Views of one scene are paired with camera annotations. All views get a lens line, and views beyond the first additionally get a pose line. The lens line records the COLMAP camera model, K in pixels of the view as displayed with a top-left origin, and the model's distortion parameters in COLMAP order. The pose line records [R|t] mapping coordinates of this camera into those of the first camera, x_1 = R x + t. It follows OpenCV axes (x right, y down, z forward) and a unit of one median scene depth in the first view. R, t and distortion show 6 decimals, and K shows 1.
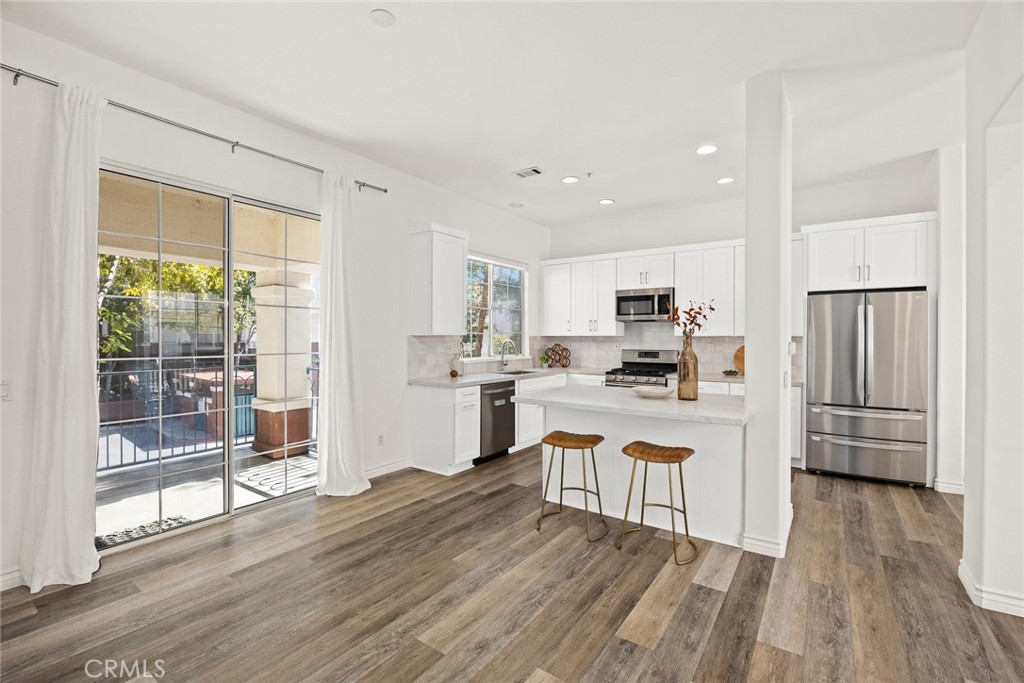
lens RADIAL K [[447.7, 0, 514.9], [0, 447.7, 338.9], [0, 0, 1]] dist [-0.017069, 0.001037]
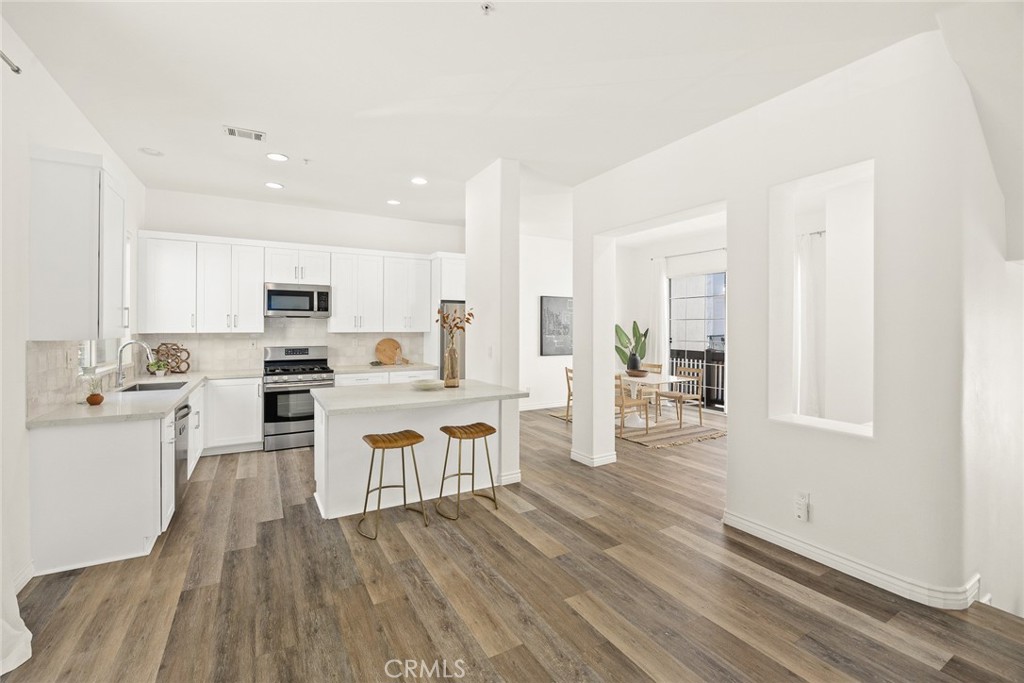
lens RADIAL K [[433.5, 0, 505.4], [0, 433.5, 324.5], [0, 0, 1]] dist [-0.011671, 0.000443]
pose [[0.425375, 0.002347, 0.905014, -0.521651], [0.001635, 0.999993, -0.003362, -0.028328], [-0.905016, 0.002910, 0.425369, 0.273329]]
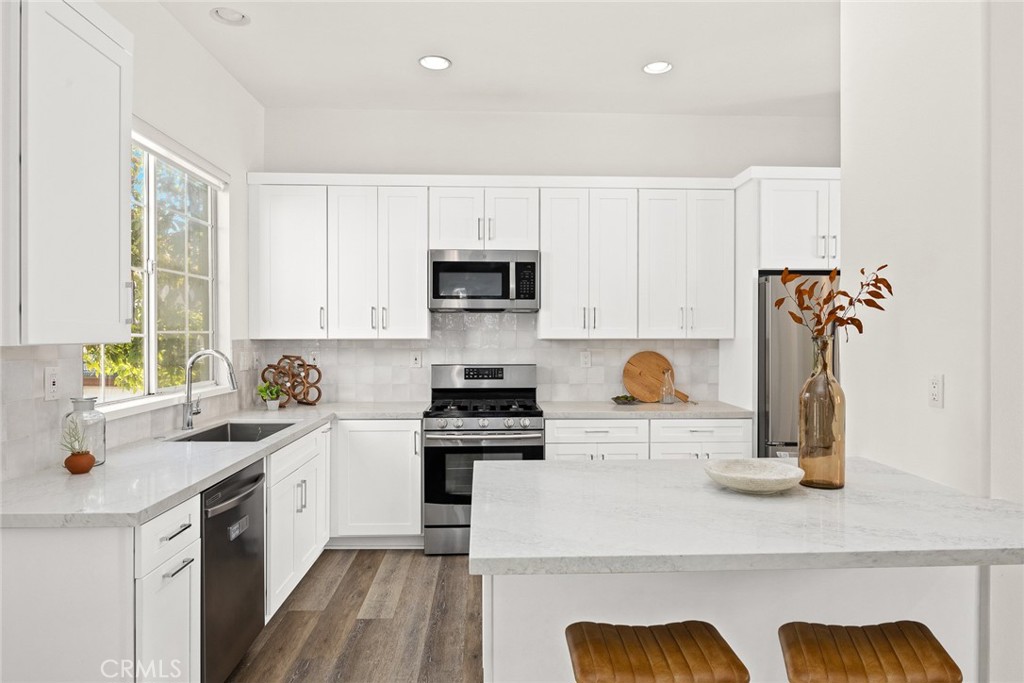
lens RADIAL K [[633.6, 0, 511.9], [0, 633.6, 339.0], [0, 0, 1]] dist [-0.003956, 0.001075]
pose [[0.792715, -0.005483, 0.609568, -0.200593], [0.003445, 0.999984, 0.004515, -0.013663], [-0.609583, -0.001479, 0.792721, 0.544352]]
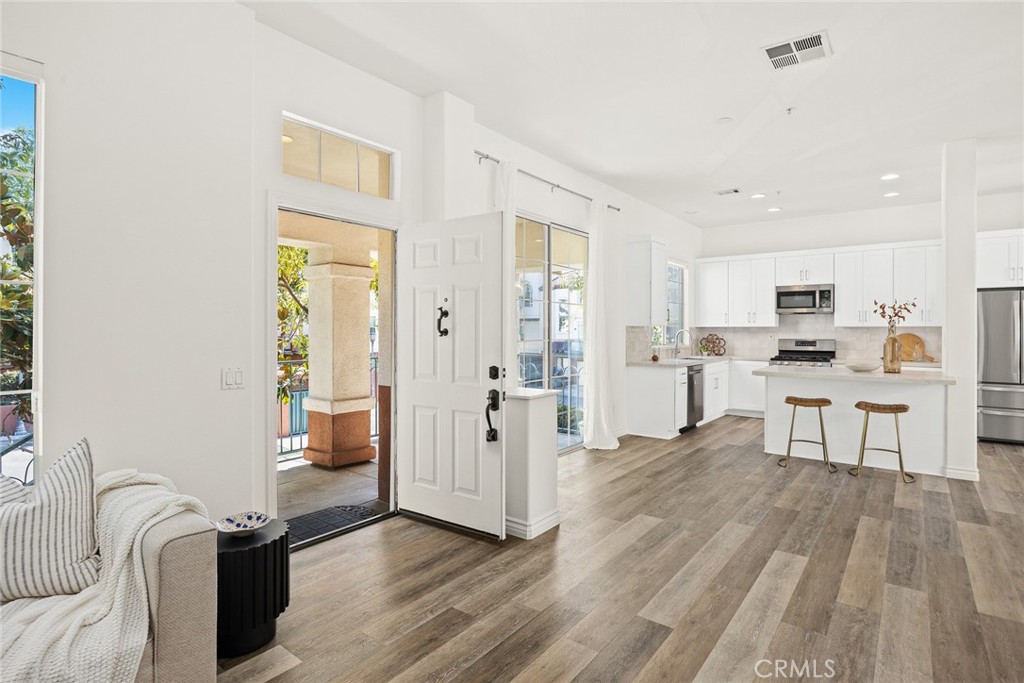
lens RADIAL K [[520.7, 0, 513.9], [0, 520.7, 330.1], [0, 0, 1]] dist [-0.005617, -0.003663]
pose [[0.998942, -0.001601, -0.045964, -0.539098], [0.001350, 0.999984, -0.005501, 0.011859], [0.045972, 0.005433, 0.998928, -0.485248]]
